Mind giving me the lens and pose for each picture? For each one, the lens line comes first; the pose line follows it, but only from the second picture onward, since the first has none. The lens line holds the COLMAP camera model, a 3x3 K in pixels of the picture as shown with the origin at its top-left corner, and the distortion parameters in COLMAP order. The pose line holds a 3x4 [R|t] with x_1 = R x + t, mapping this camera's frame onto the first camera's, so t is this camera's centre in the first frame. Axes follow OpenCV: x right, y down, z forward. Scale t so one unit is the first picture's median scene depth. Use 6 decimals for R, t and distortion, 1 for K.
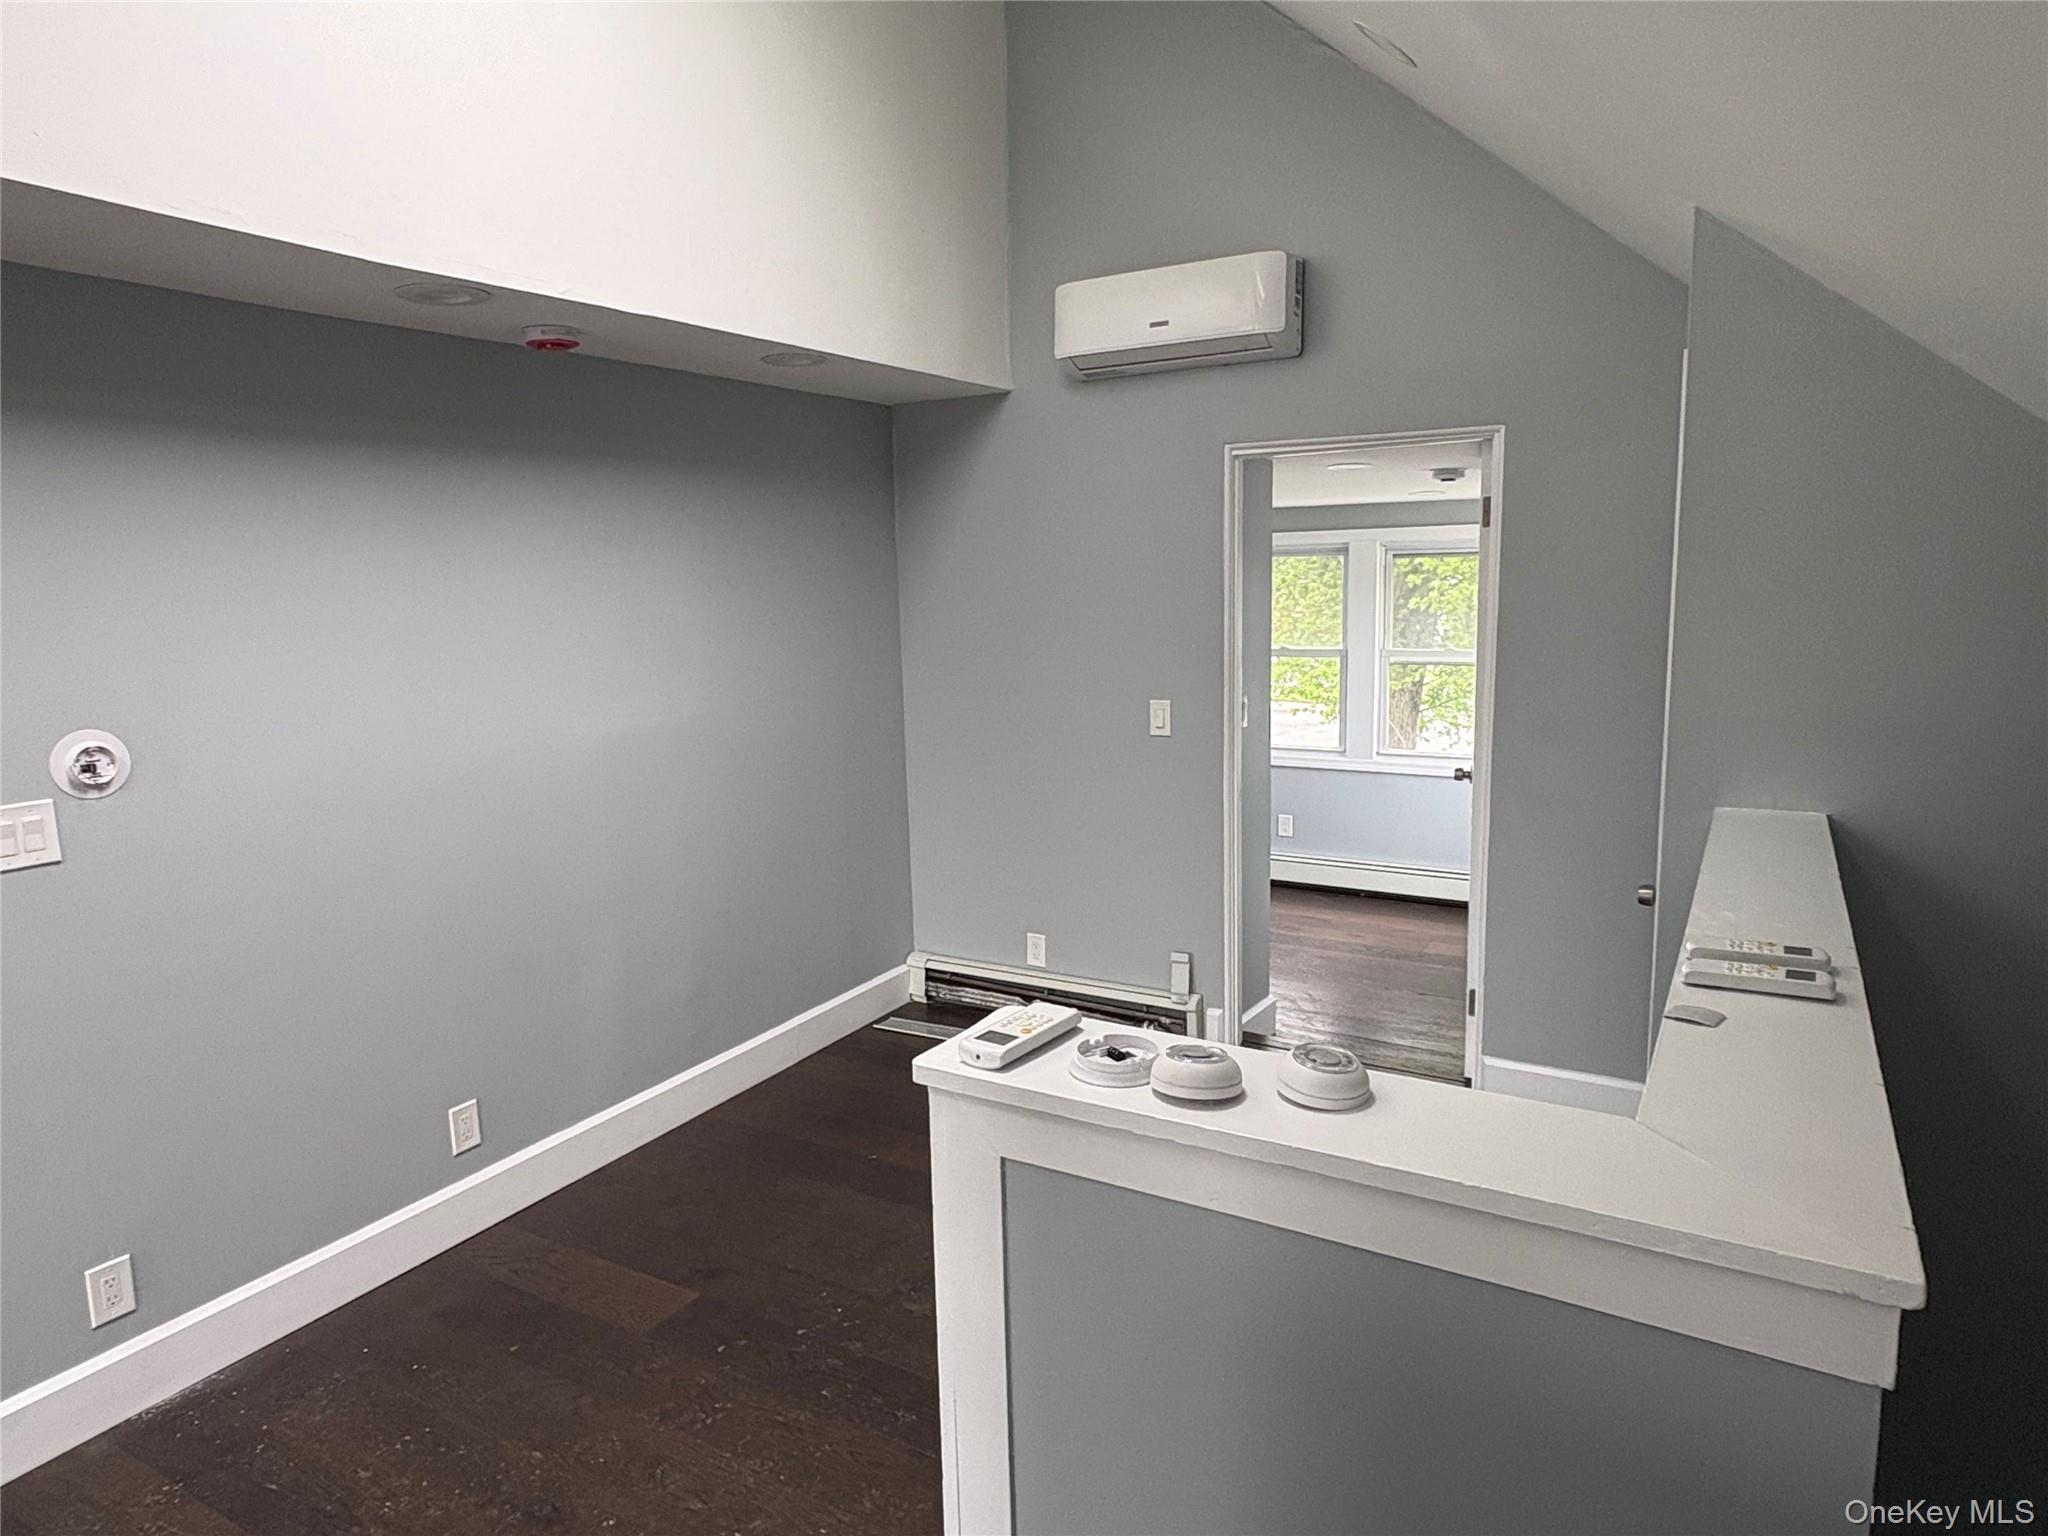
lens RADIAL K [[1247.1, 0, 1024.0], [0, 1247.1, 768.0], [0, 0, 1]] dist [-0.003086, 0.003319]
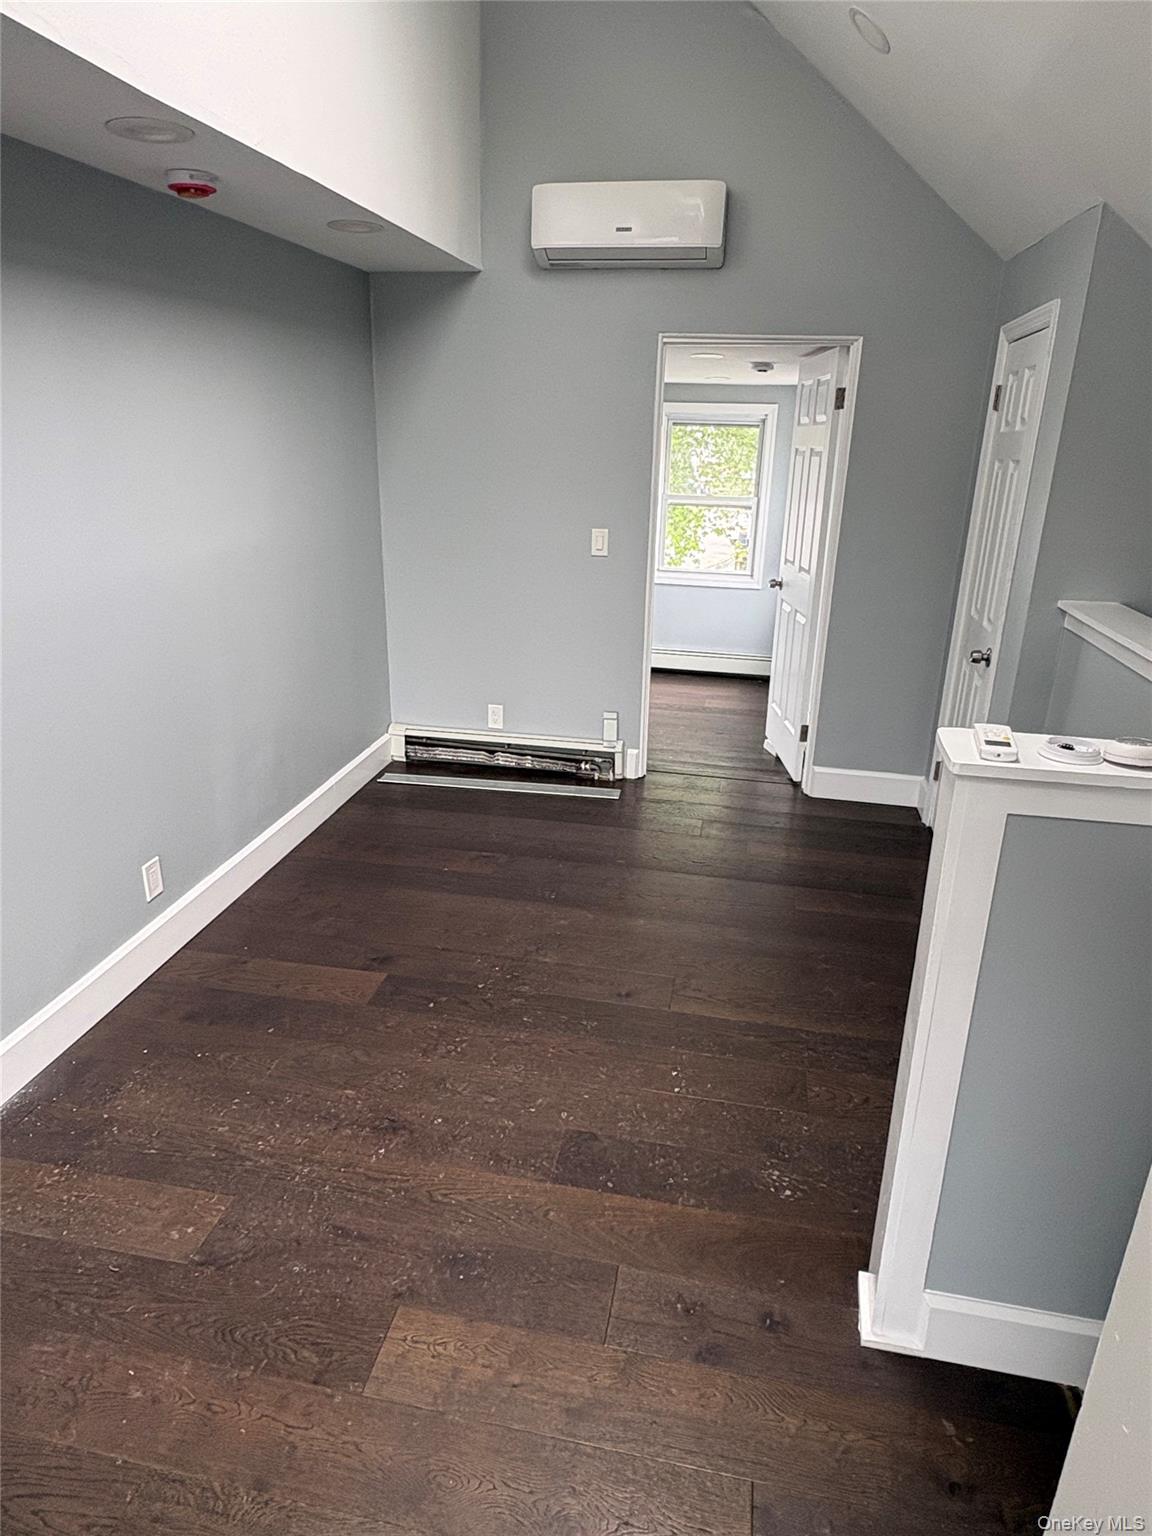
lens RADIAL K [[935.4, 0, 576.0], [0, 935.4, 768.0], [0, 0, 1]] dist [-0.003086, 0.003319]
pose [[0.938737, -0.072202, 0.336985, -0.267431], [0.005558, 0.980852, 0.194674, 0.002666], [-0.344588, -0.180875, 0.921164, 0.019455]]
